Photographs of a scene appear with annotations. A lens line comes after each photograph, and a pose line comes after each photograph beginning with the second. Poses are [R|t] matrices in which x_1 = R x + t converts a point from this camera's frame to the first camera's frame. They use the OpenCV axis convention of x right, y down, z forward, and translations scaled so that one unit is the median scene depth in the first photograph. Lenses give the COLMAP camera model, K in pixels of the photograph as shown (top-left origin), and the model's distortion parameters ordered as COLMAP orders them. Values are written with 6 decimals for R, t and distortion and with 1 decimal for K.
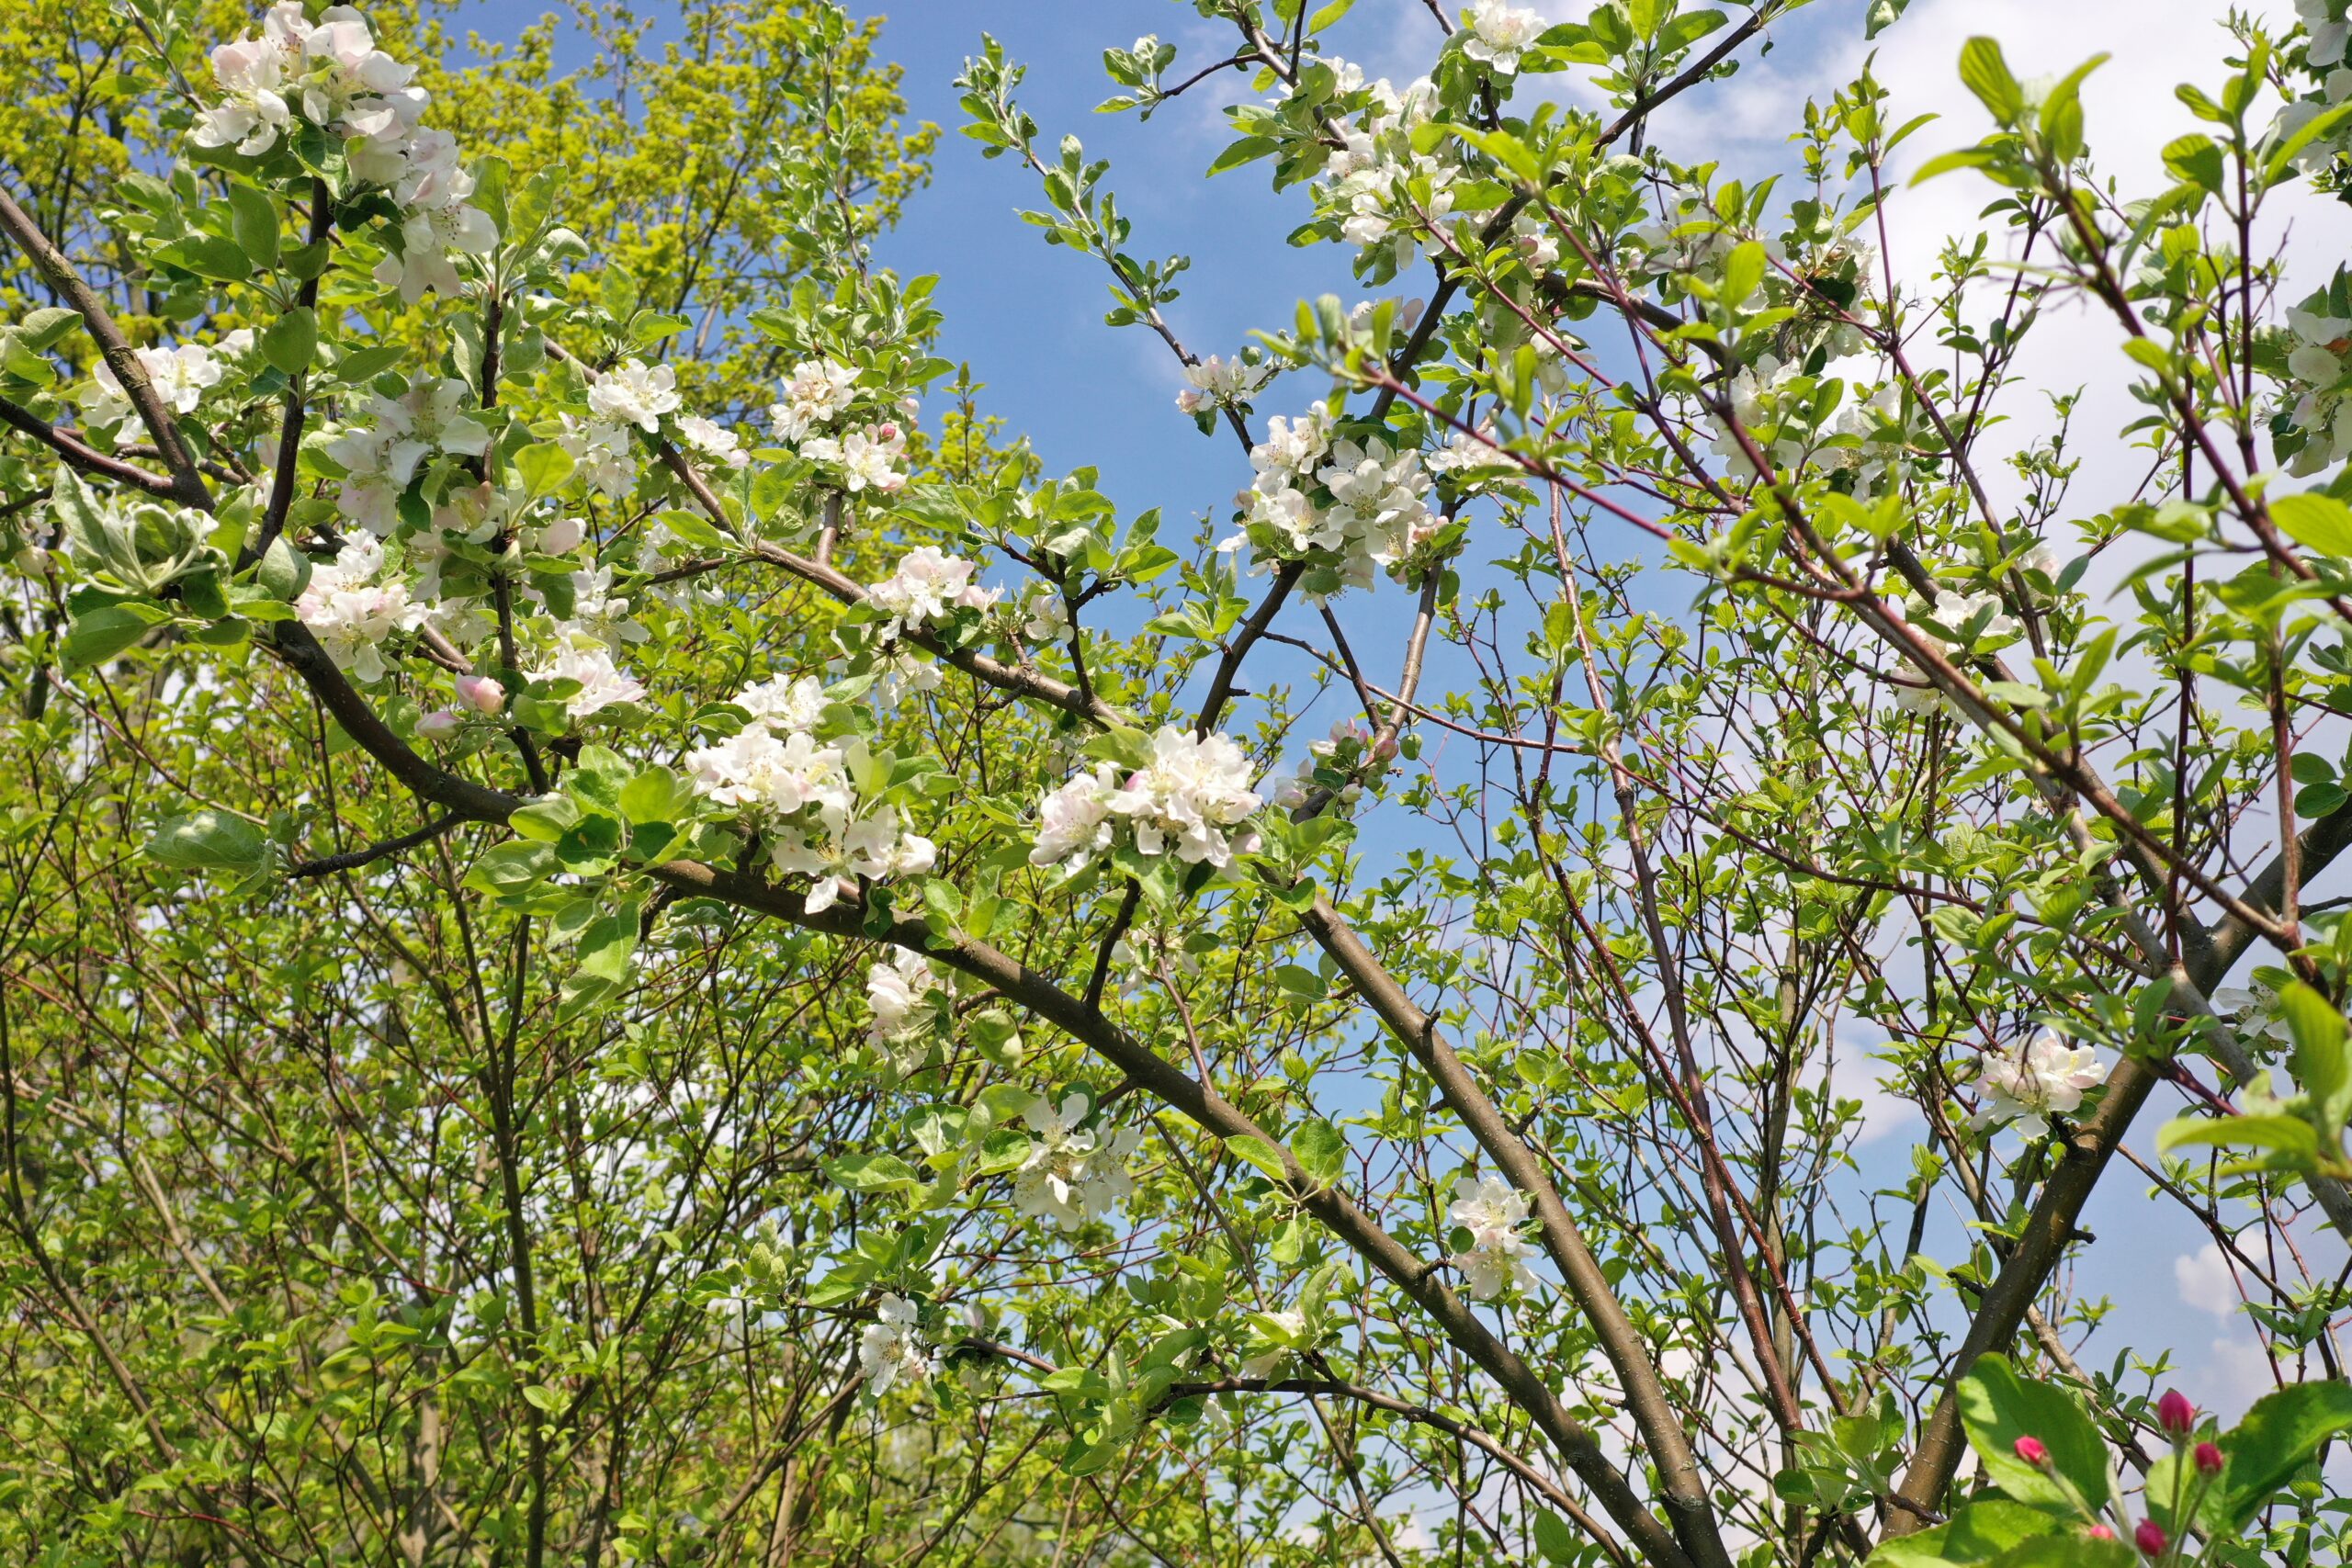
lens RADIAL K [[1865.7, 0, 1167.5], [0, 1865.7, 781.3], [0, 0, 1]] dist [0.011444, -0.006295]
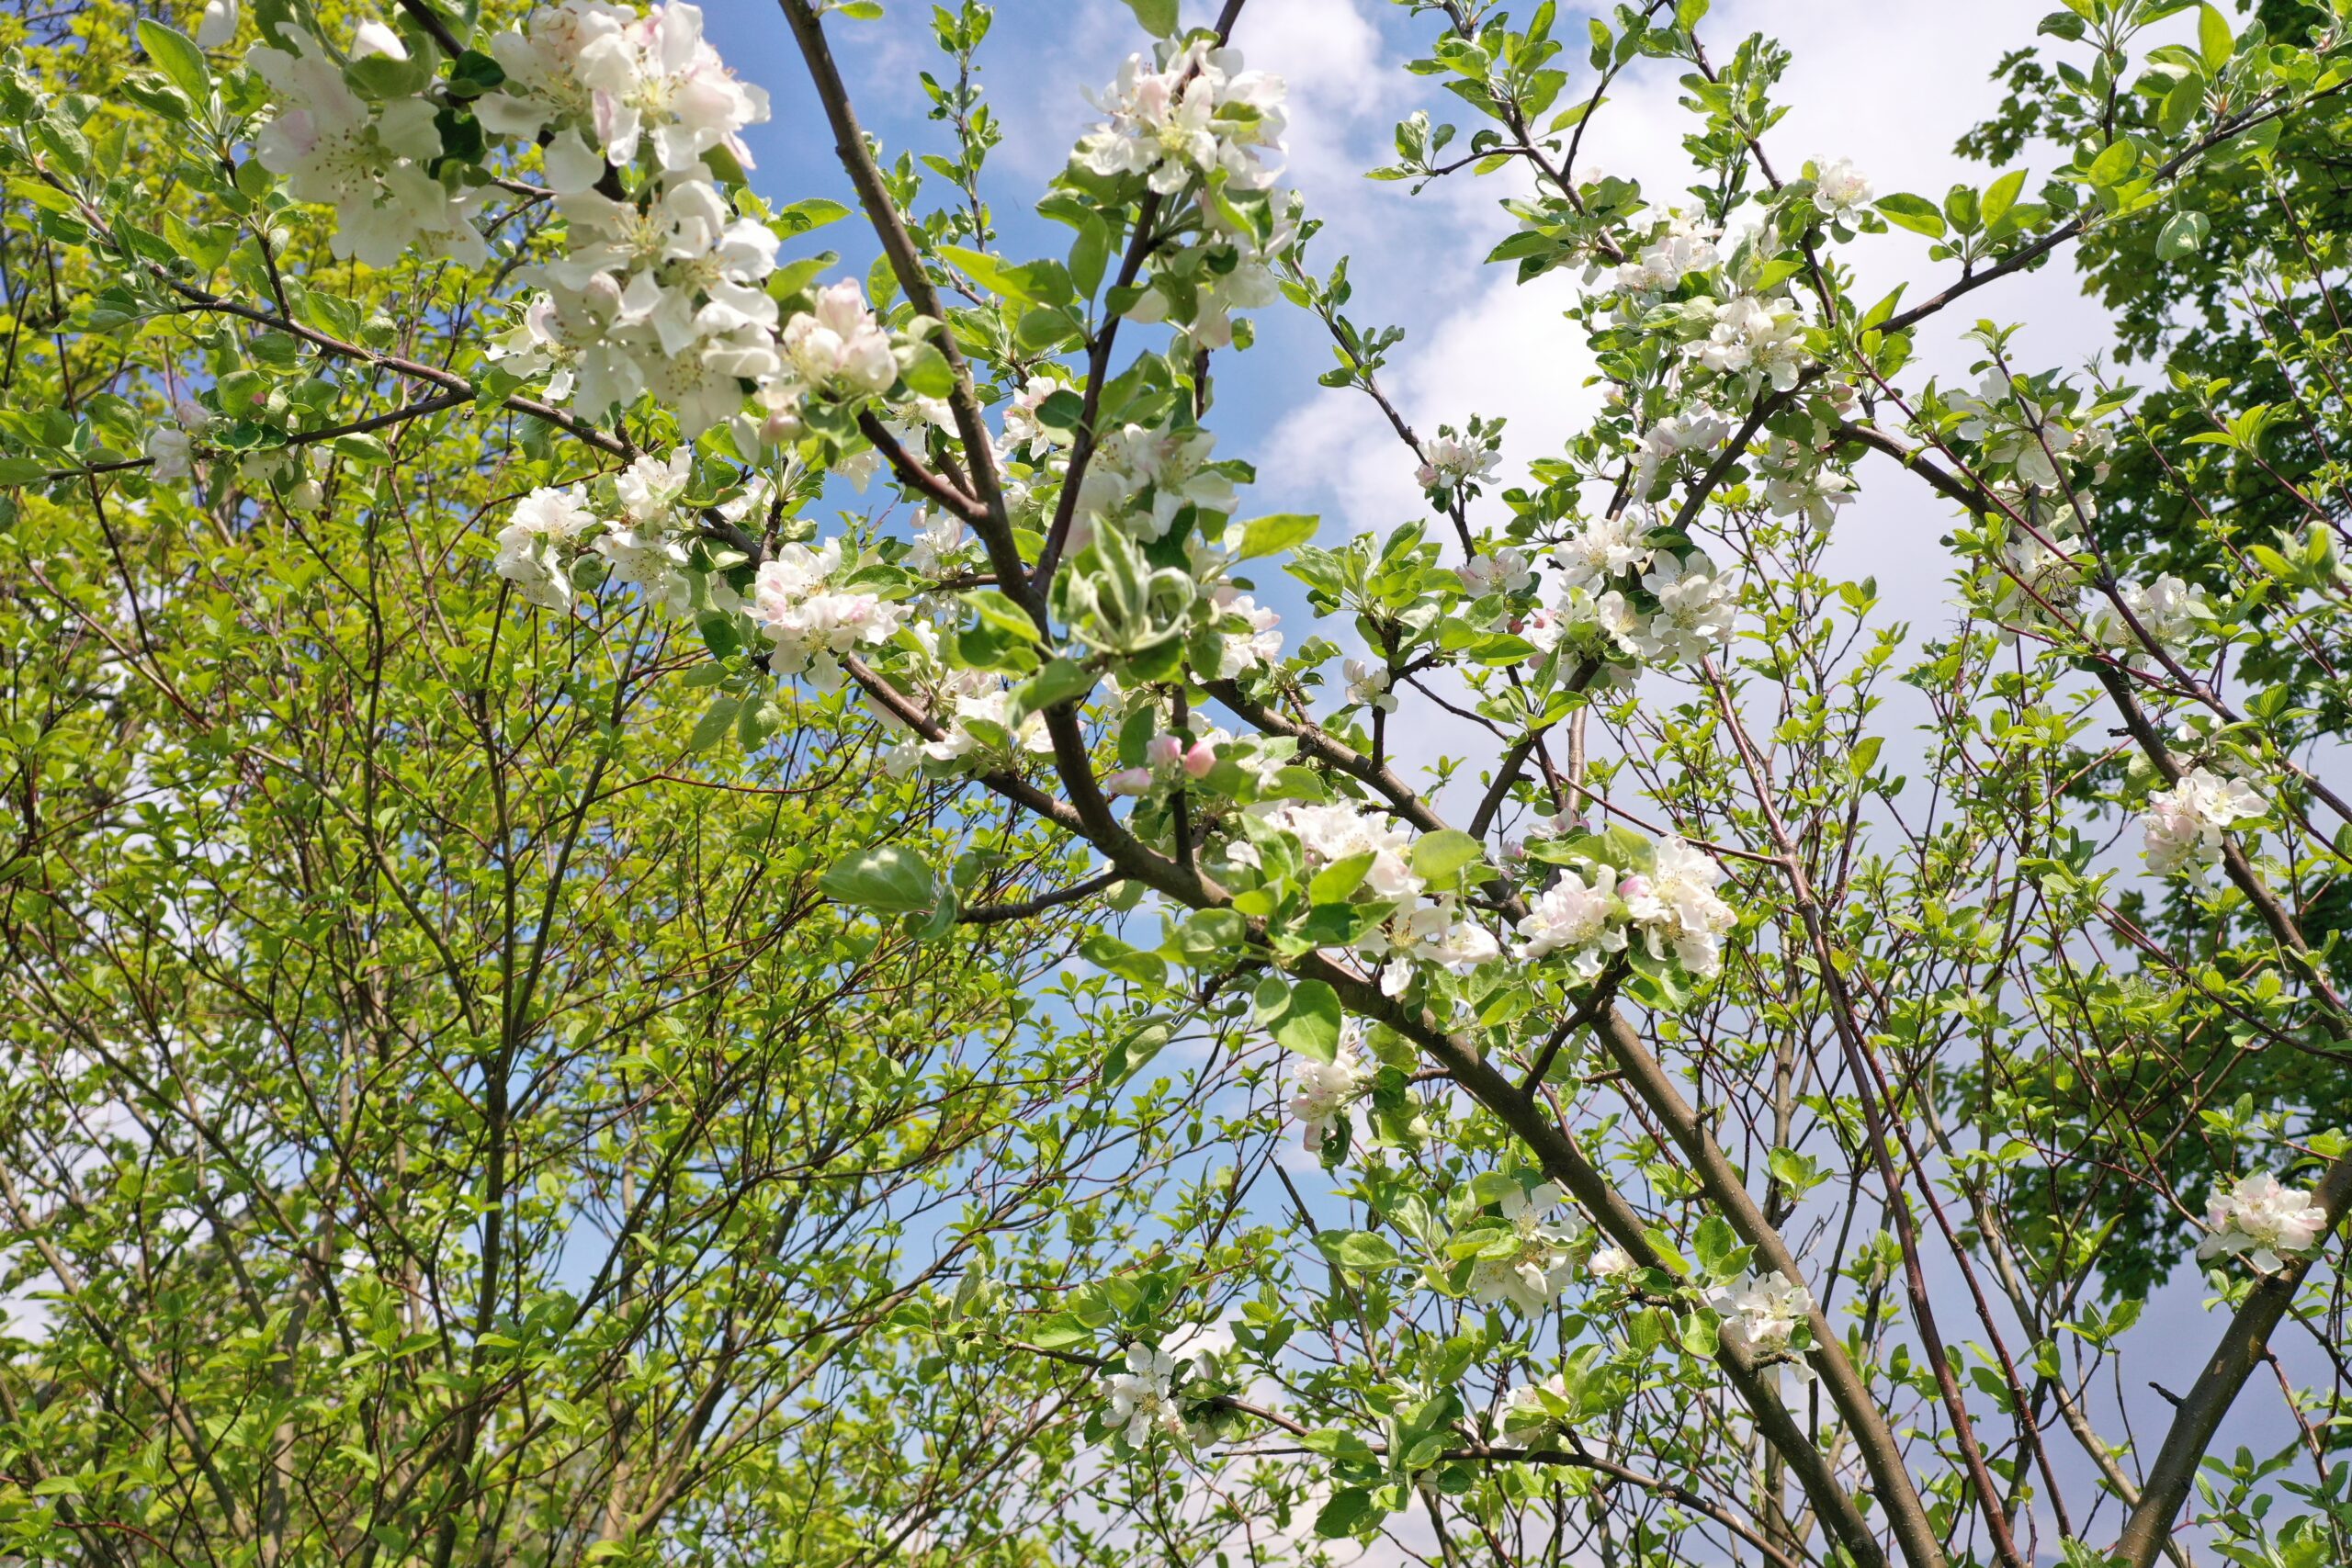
lens RADIAL K [[1865.7, 0, 1164.6], [0, 1865.7, 790.9], [0, 0, 1]] dist [0.011444, -0.006295]
pose [[0.975059, 0.109215, 0.193215, -0.346425], [-0.110536, 0.993864, -0.003965, -0.014399], [-0.192462, -0.017491, 0.981149, 0.028636]]
